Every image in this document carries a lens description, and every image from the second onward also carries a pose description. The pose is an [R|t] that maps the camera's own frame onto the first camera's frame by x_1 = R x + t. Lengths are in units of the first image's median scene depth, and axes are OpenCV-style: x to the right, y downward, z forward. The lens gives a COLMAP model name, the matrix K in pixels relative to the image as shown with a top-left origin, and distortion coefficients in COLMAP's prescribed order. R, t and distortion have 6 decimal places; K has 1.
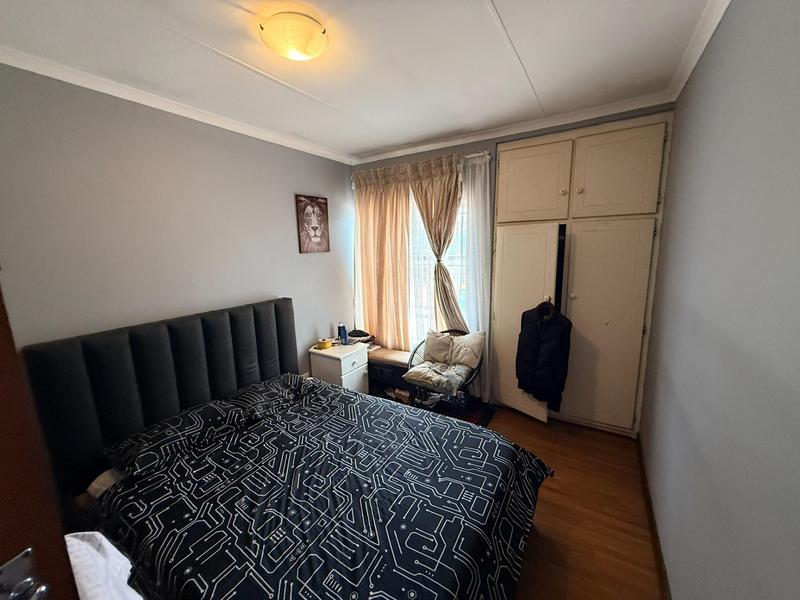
lens RADIAL K [[321.1, 0, 394.2], [0, 321.1, 298.7], [0, 0, 1]] dist [-0.002366, 0.000244]
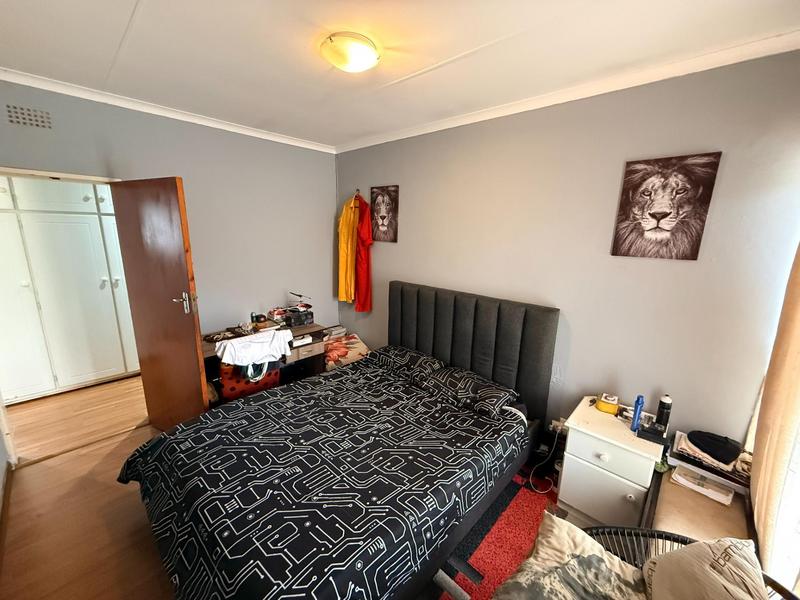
lens RADIAL K [[321.1, 0, 394.0], [0, 321.1, 298.9], [0, 0, 1]] dist [-0.002366, 0.000244]
pose [[-0.193517, 0.219095, -0.956320, 0.701935], [-0.201033, 0.945208, 0.257230, -0.222641], [0.960280, 0.242031, -0.138868, 1.125973]]
